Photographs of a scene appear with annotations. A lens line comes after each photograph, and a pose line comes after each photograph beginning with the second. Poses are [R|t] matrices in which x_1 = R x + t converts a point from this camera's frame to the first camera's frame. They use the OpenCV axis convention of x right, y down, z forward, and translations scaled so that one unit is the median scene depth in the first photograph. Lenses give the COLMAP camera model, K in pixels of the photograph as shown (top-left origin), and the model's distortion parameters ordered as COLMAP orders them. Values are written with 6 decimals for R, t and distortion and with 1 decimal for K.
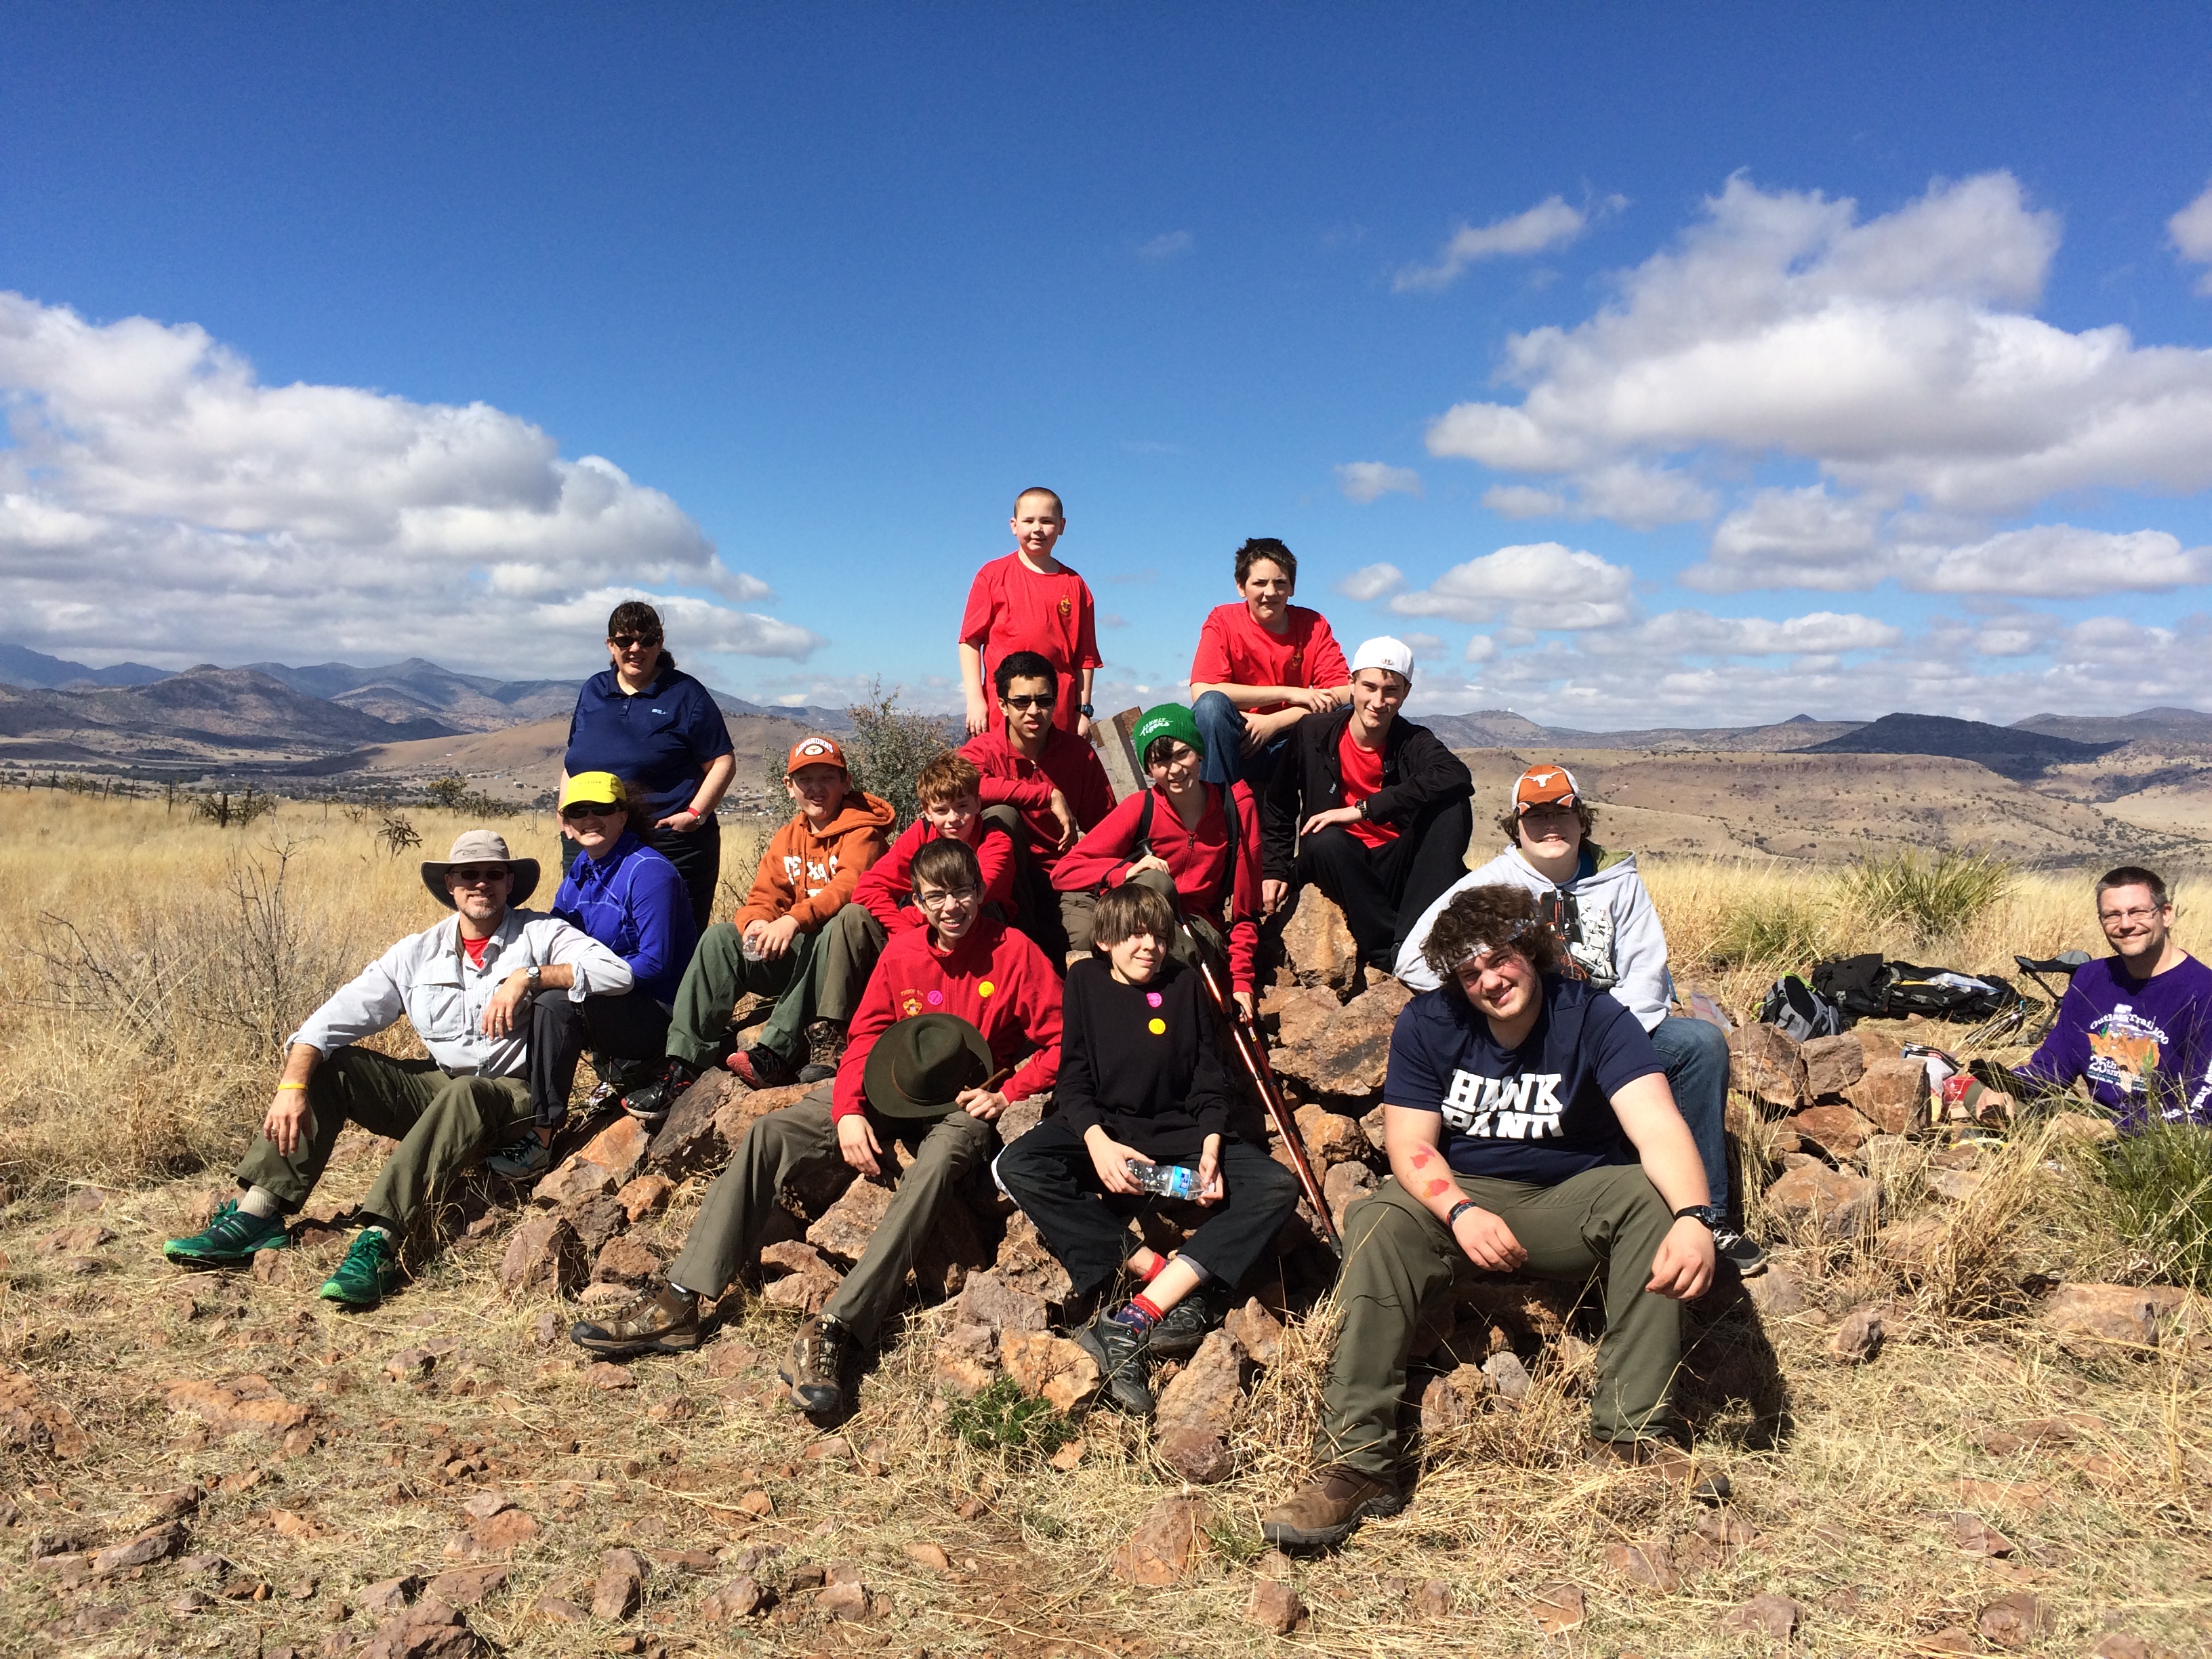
lens RADIAL K [[1829.5, 0, 1109.8], [0, 1829.5, 822.0], [0, 0, 1]] dist [0.084196, -0.099178]
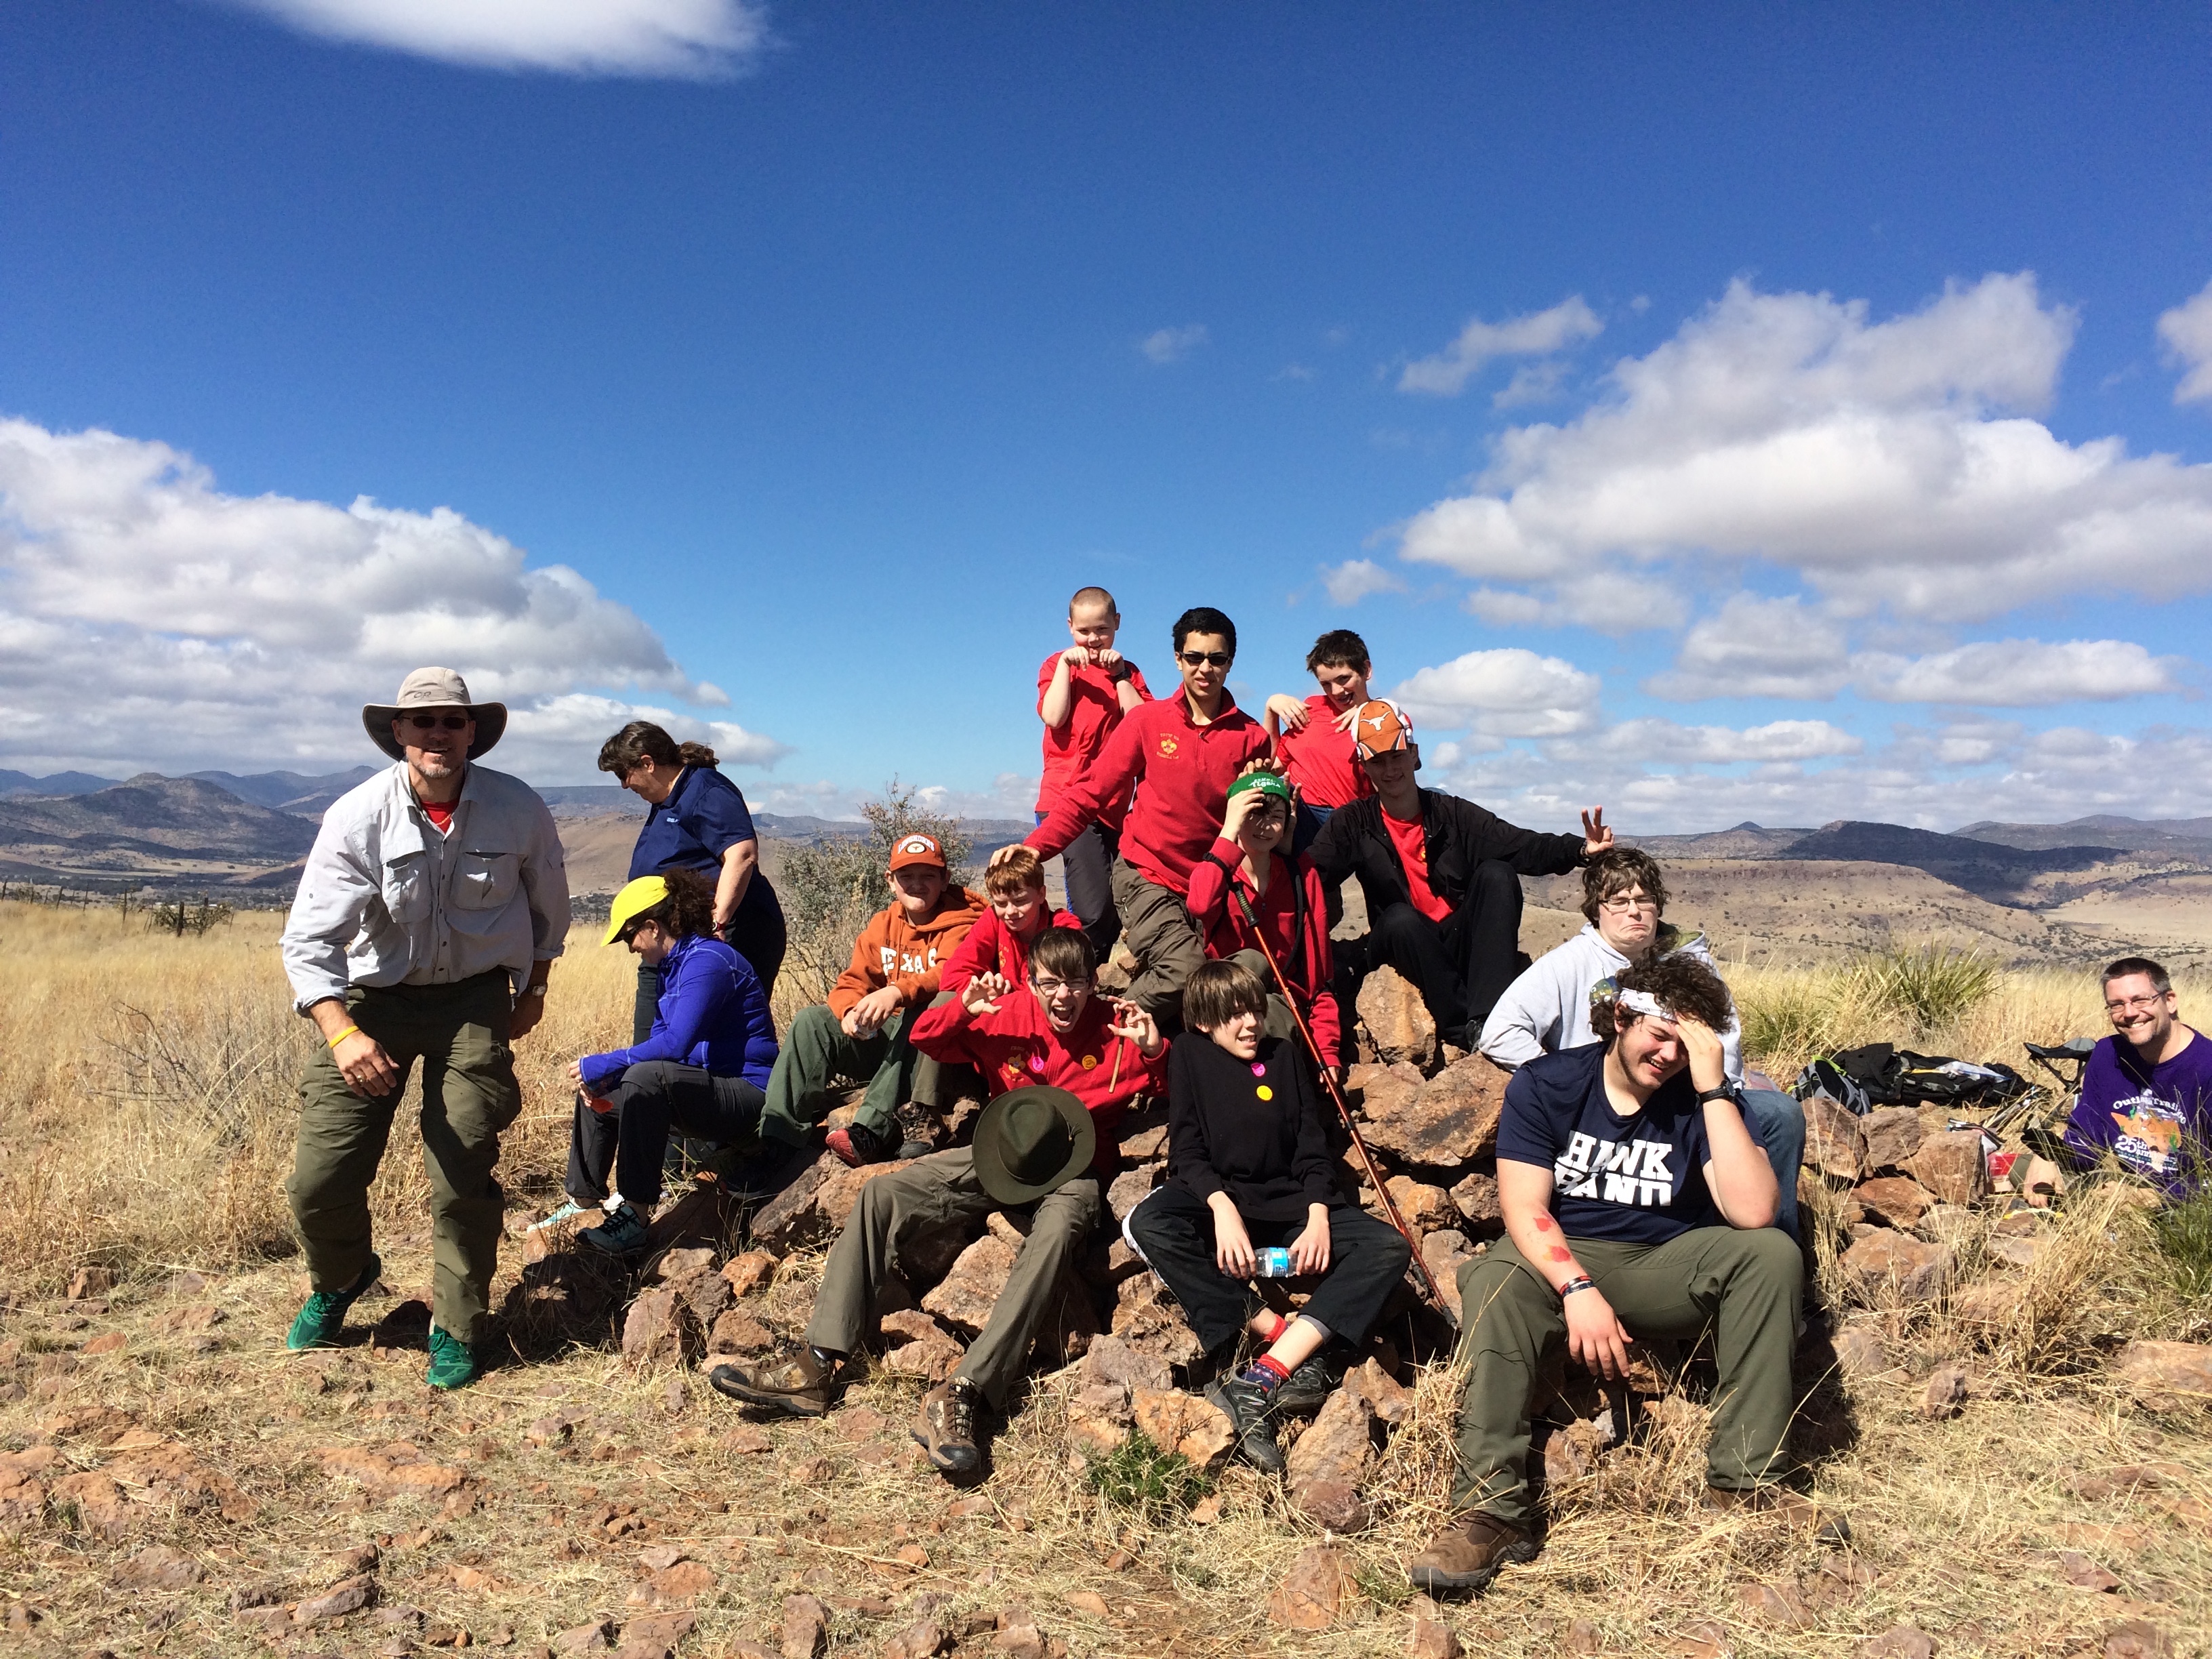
lens RADIAL K [[1833.9, 0, 1110.4], [0, 1833.9, 835.3], [0, 0, 1]] dist [0.085820, -0.102675]
pose [[0.999689, -0.002472, 0.024828, -0.095474], [0.003737, 0.998690, -0.051037, 0.017420], [-0.024670, 0.051114, 0.998388, -0.051615]]
